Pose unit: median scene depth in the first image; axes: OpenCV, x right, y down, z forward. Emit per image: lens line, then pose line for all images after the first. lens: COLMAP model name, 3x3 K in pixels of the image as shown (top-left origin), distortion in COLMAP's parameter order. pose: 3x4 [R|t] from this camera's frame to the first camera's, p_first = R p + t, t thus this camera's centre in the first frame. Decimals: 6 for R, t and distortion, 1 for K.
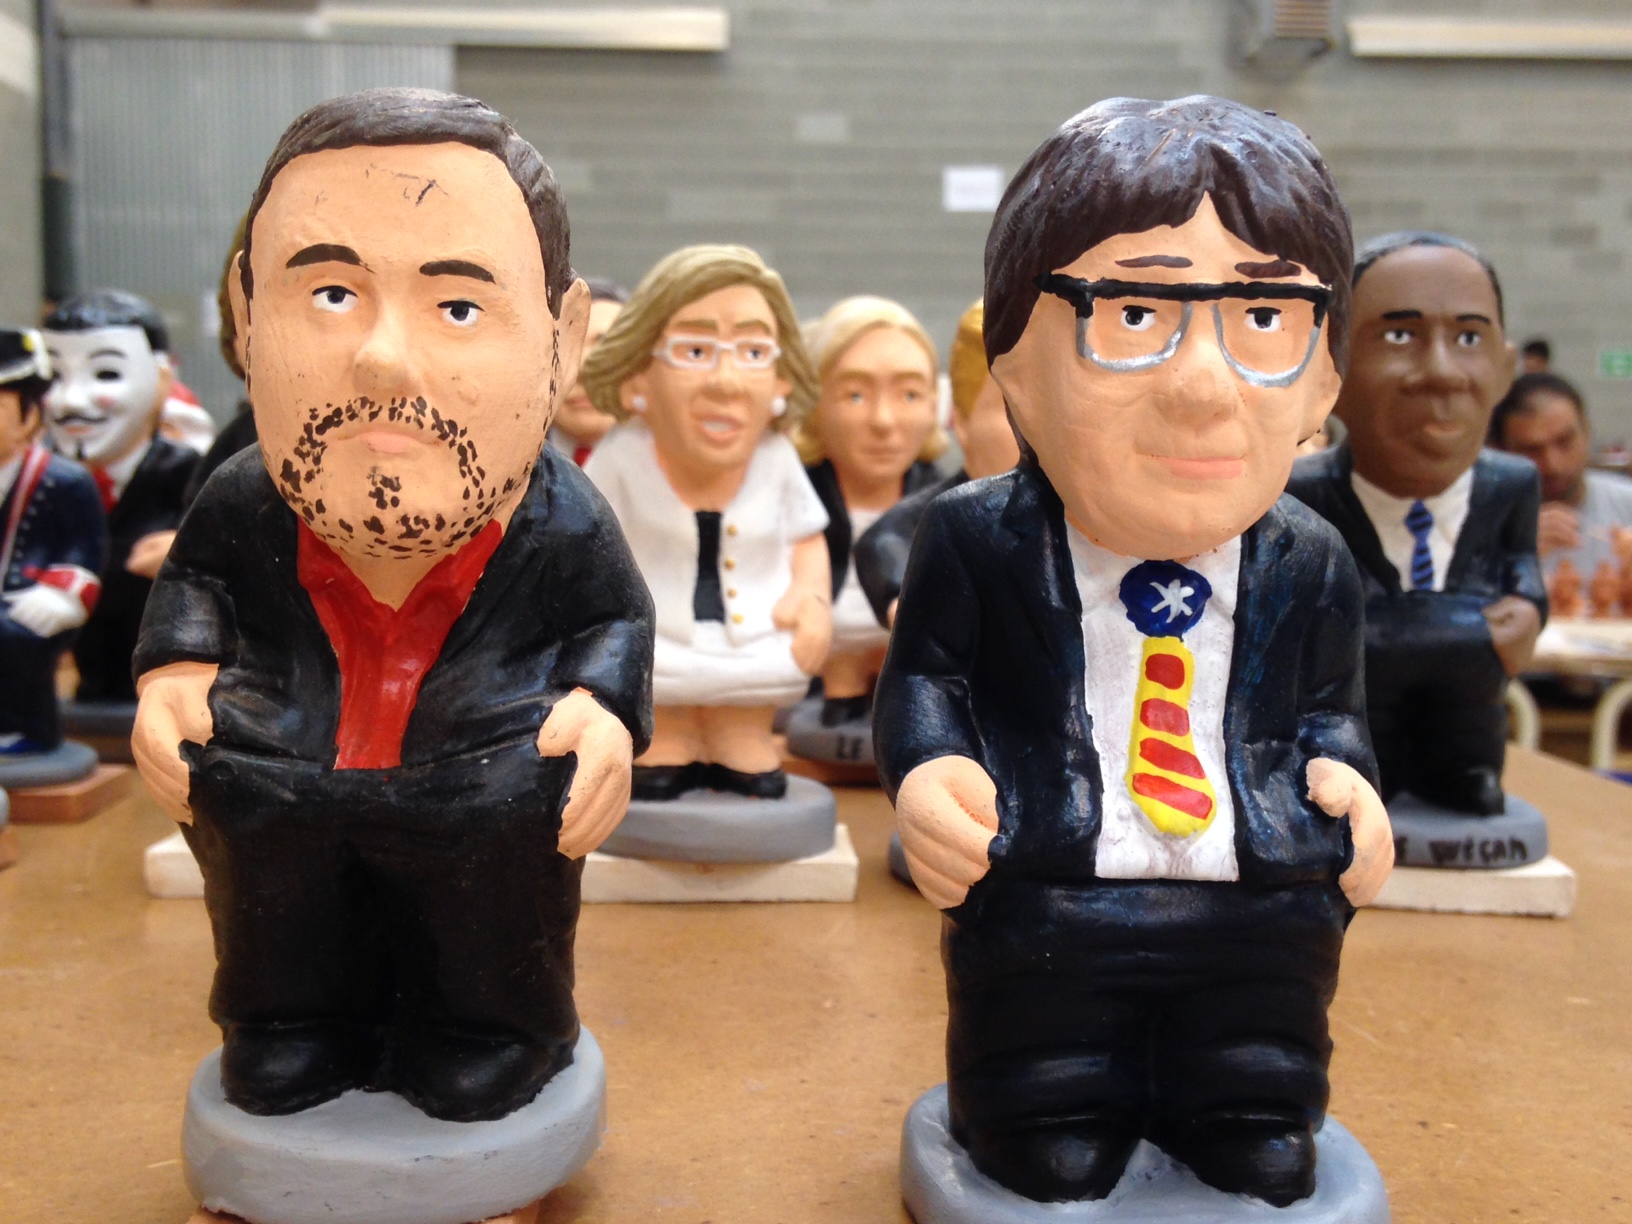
lens RADIAL K [[1896.3, 0, 816.0], [0, 1896.3, 612.0], [0, 0, 1]] dist [0.131187, -0.020671]
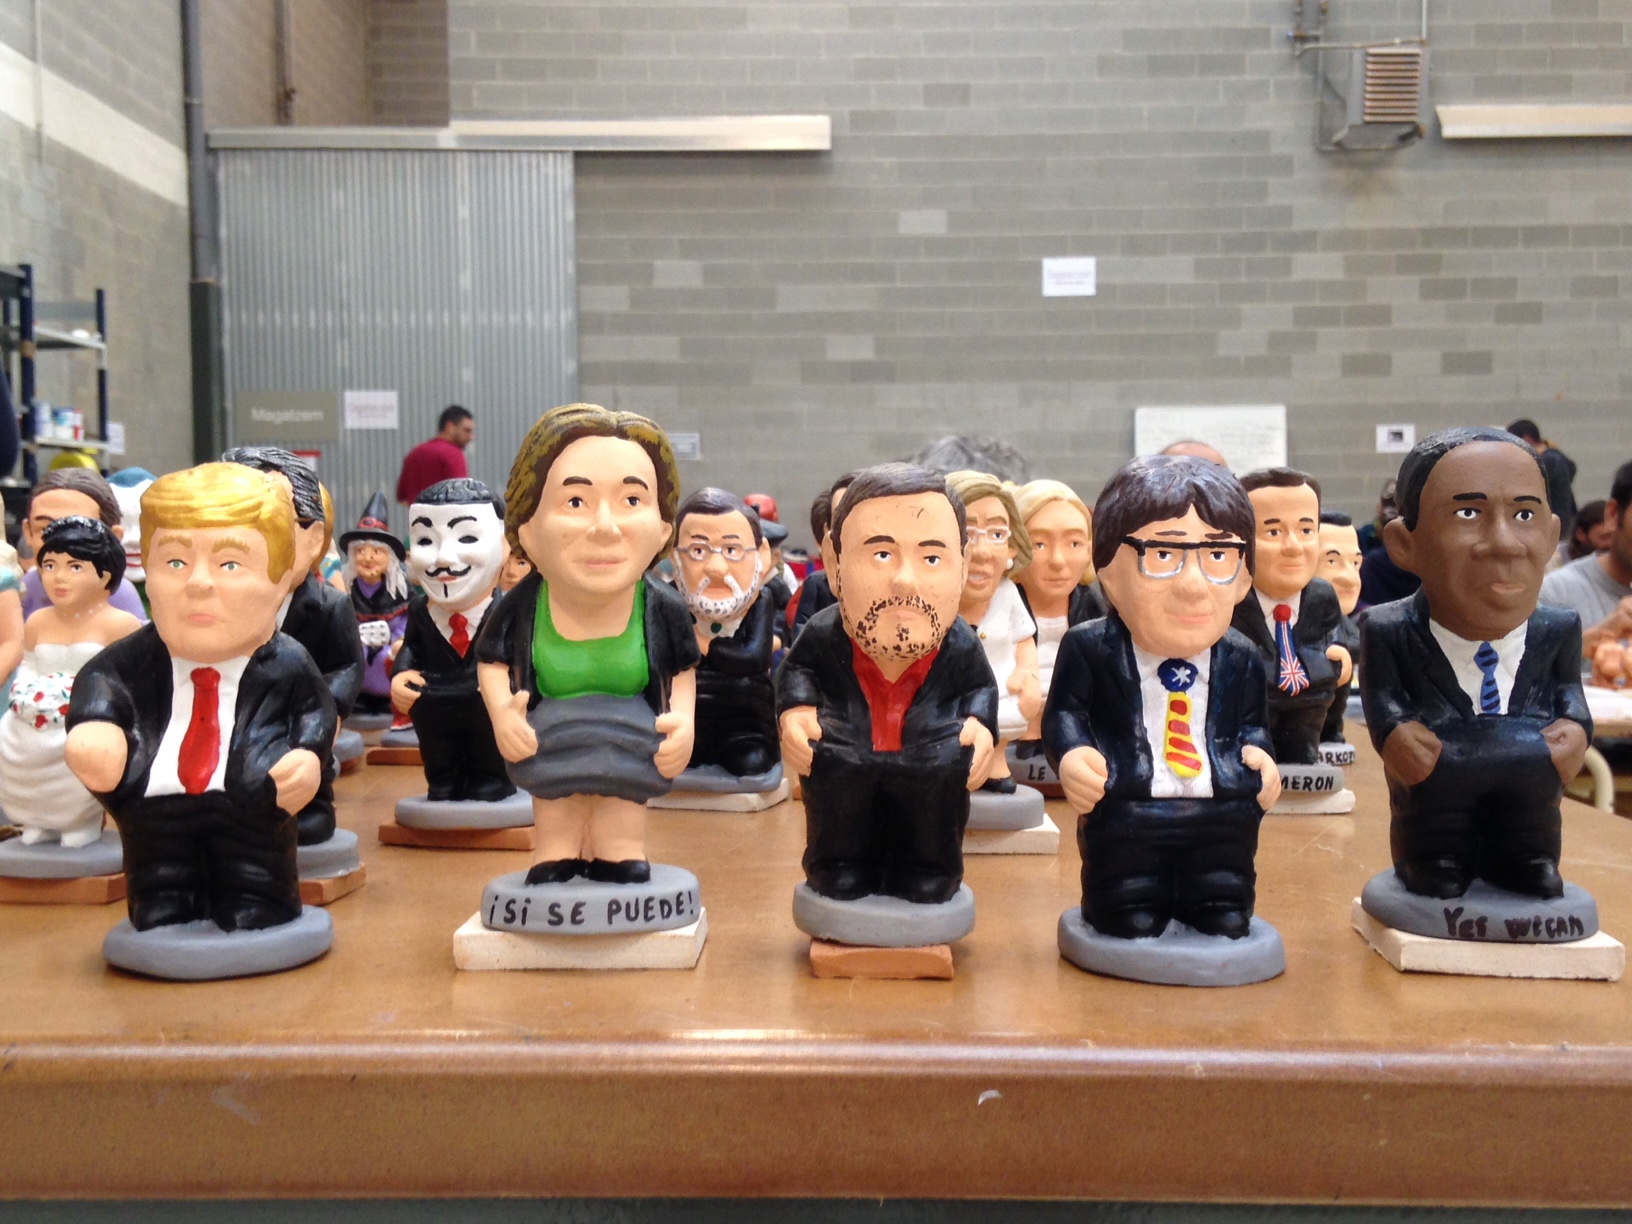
lens RADIAL K [[1896.3, 0, 816.0], [0, 1896.3, 612.0], [0, 0, 1]] dist [0.131187, -0.020671]
pose [[0.998715, -0.009168, -0.049836, -0.191518], [0.007208, 0.999199, -0.039367, 0.002625], [0.050157, 0.038958, 0.997981, -1.262721]]
